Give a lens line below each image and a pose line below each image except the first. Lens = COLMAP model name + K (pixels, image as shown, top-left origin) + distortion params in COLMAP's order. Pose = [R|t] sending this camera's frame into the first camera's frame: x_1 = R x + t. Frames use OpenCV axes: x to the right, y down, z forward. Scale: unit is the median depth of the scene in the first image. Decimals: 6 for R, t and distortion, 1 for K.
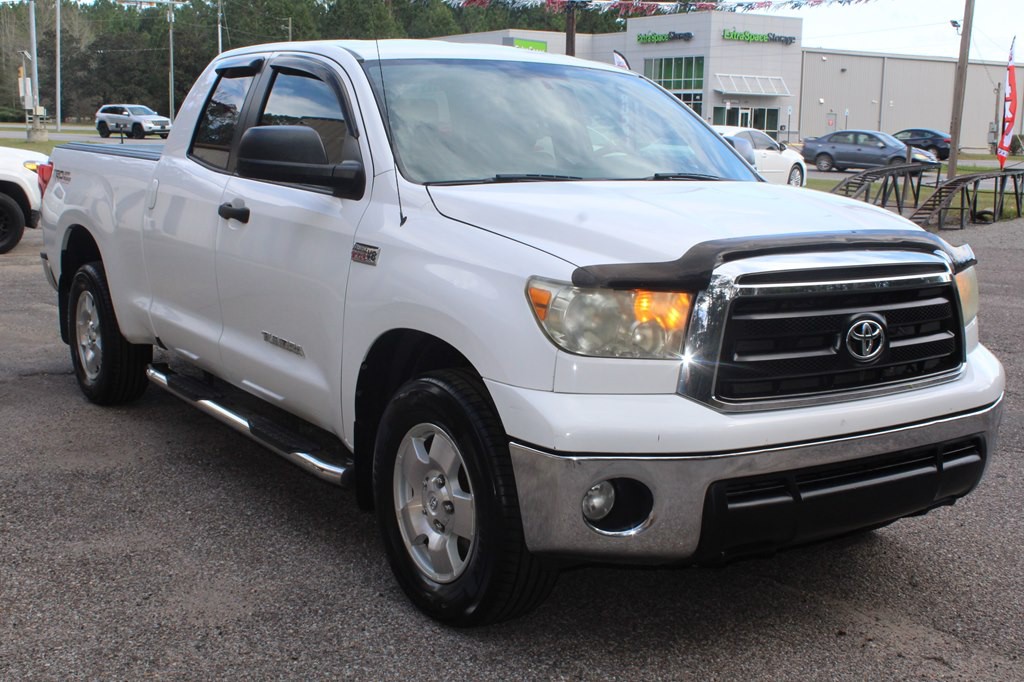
lens RADIAL K [[1227.1, 0, 507.5], [0, 1227.1, 359.3], [0, 0, 1]] dist [-0.069530, 0.042040]
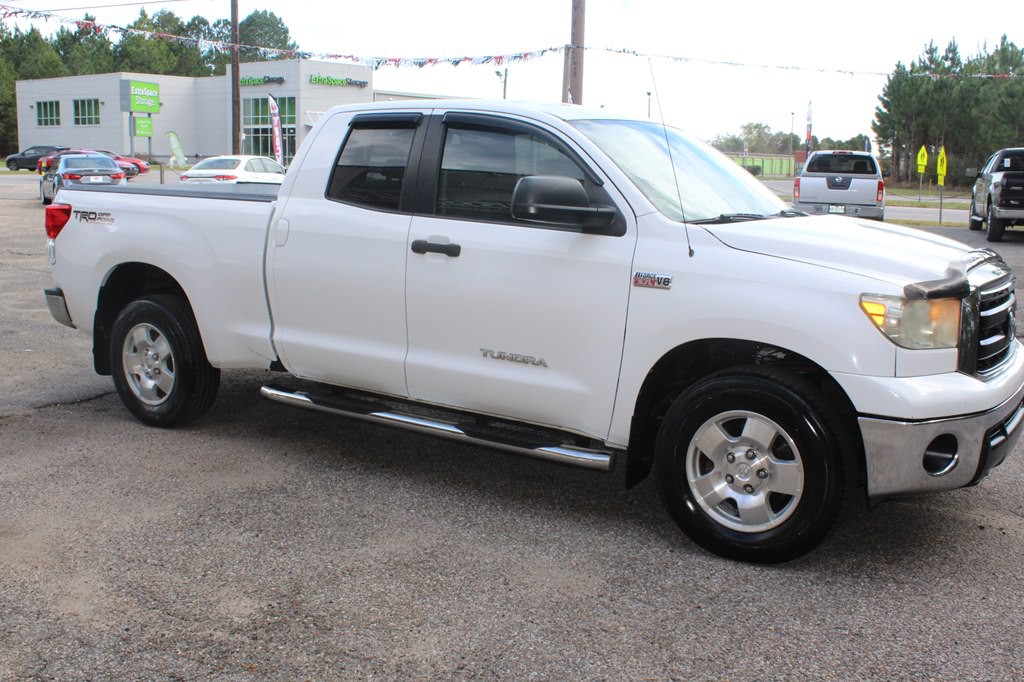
lens RADIAL K [[1023.2, 0, 505.3], [0, 1023.2, 345.6], [0, 0, 1]] dist [-0.142012, 0.160649]
pose [[0.928449, -0.068484, 0.365092, -0.584295], [0.068995, 0.997549, 0.011663, -0.038768], [-0.364996, 0.014361, 0.930898, 0.085827]]
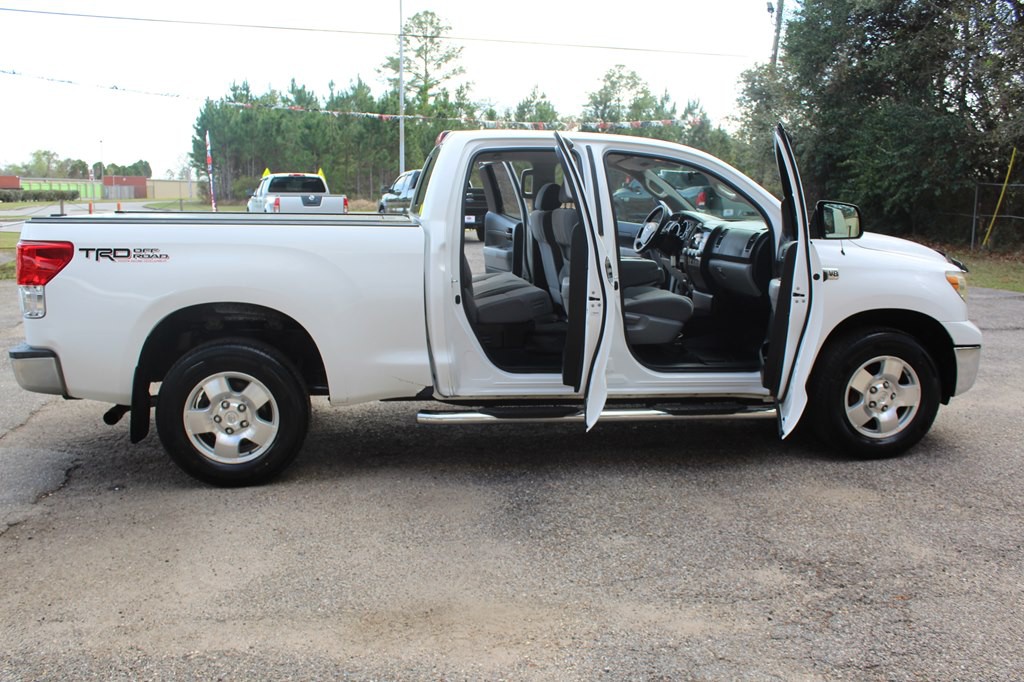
lens RADIAL K [[895.1, 0, 510.0], [0, 895.1, 355.3], [0, 0, 1]] dist [-0.160425, 0.149714]
pose [[0.443558, -0.173717, 0.879249, -1.309620], [0.162846, 0.980327, 0.111535, -0.168996], [-0.881327, 0.093710, 0.463121, 0.761268]]
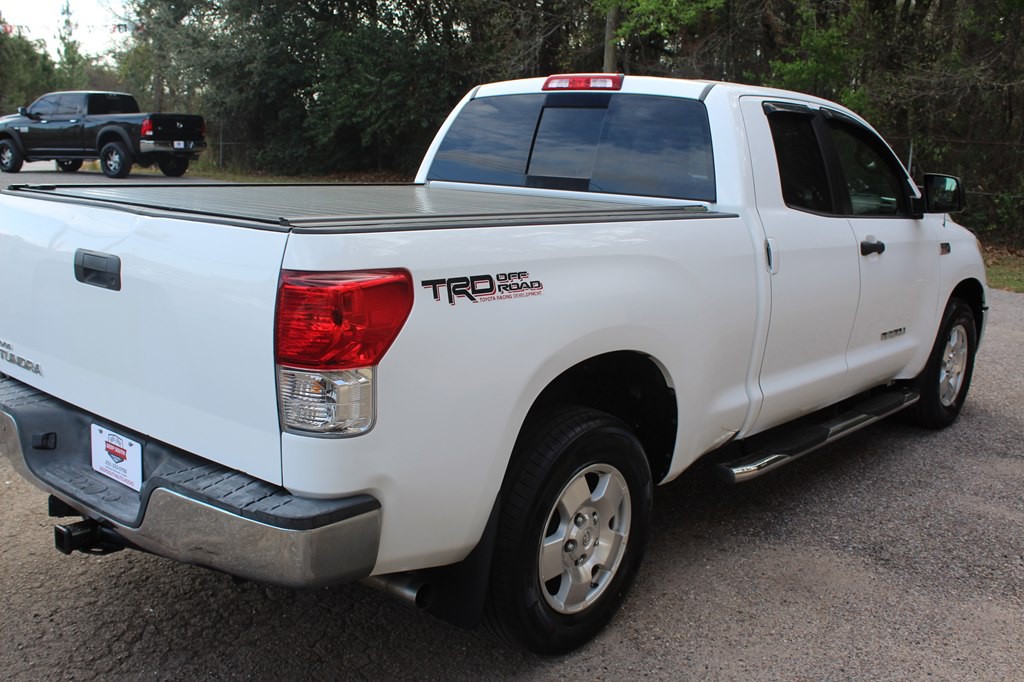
lens RADIAL K [[1023.2, 0, 505.3], [0, 1023.2, 345.6], [0, 0, 1]] dist [-0.142012, 0.160649]
pose [[-0.248004, -0.224453, 0.942398, -1.194940], [0.136782, 0.954931, 0.263434, -0.372823], [-0.959054, 0.194235, -0.206126, 1.741899]]
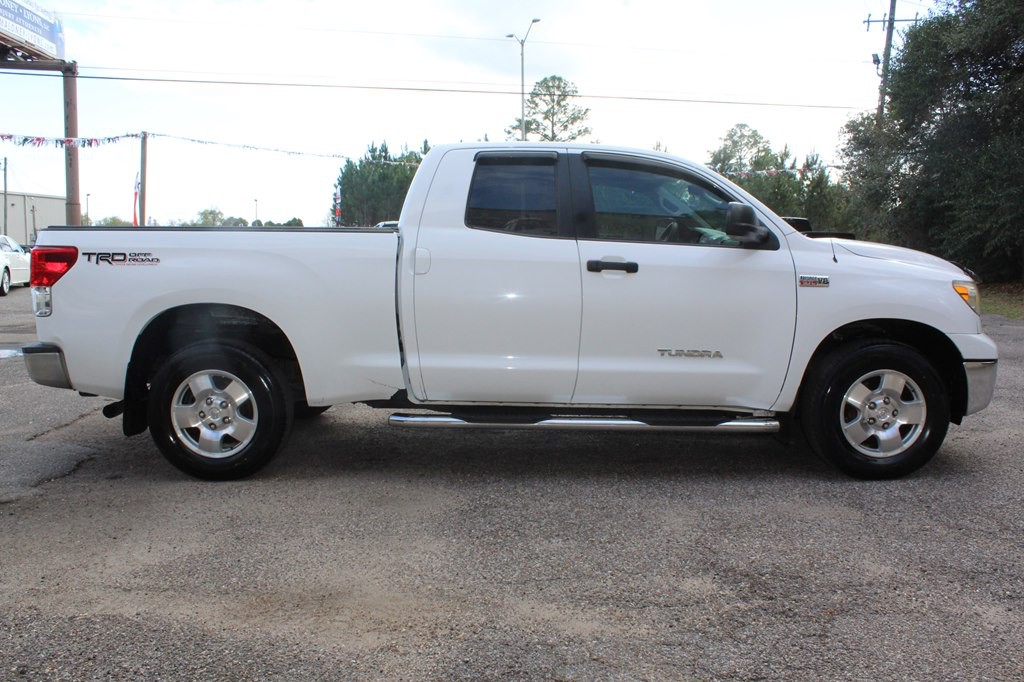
lens RADIAL K [[857.4, 0, 505.7], [0, 857.4, 357.7], [0, 0, 1]] dist [-0.165621, 0.147213]
pose [[0.574425, -0.119088, 0.809848, -1.181471], [0.156285, 0.987116, 0.034303, -0.080517], [-0.803500, 0.106862, 0.585635, 0.625791]]
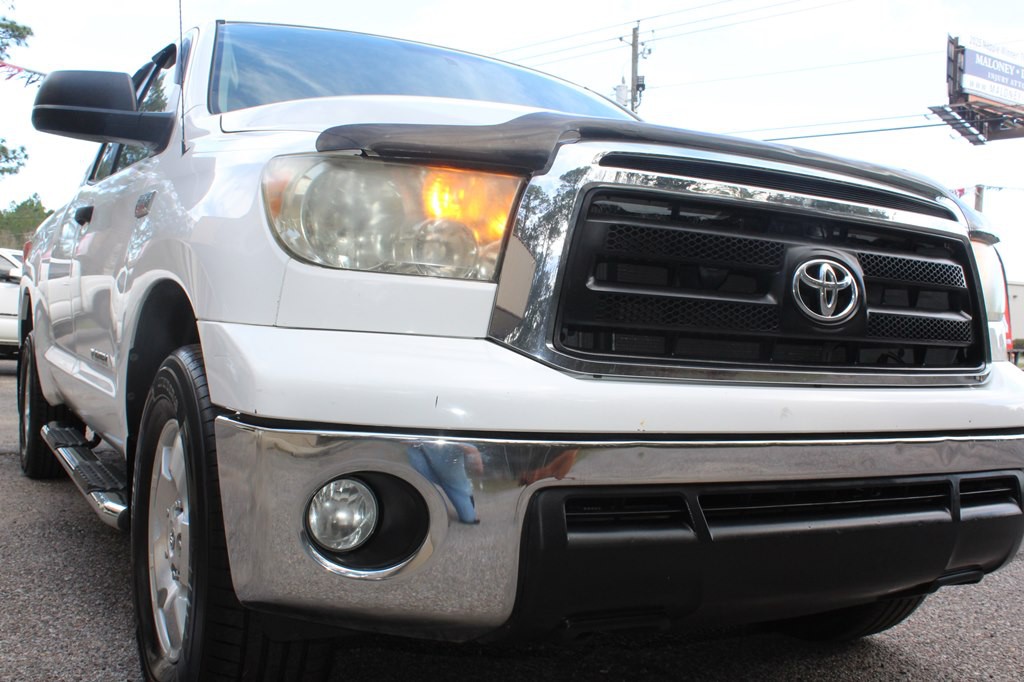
lens RADIAL K [[1023.2, 0, 505.3], [0, 1023.2, 345.6], [0, 0, 1]] dist [-0.142012, 0.160649]
pose [[0.996031, 0.022641, -0.086075, 0.143678], [-0.037425, 0.983991, -0.174242, 0.088615], [0.080753, 0.176772, 0.980934, 0.398134]]
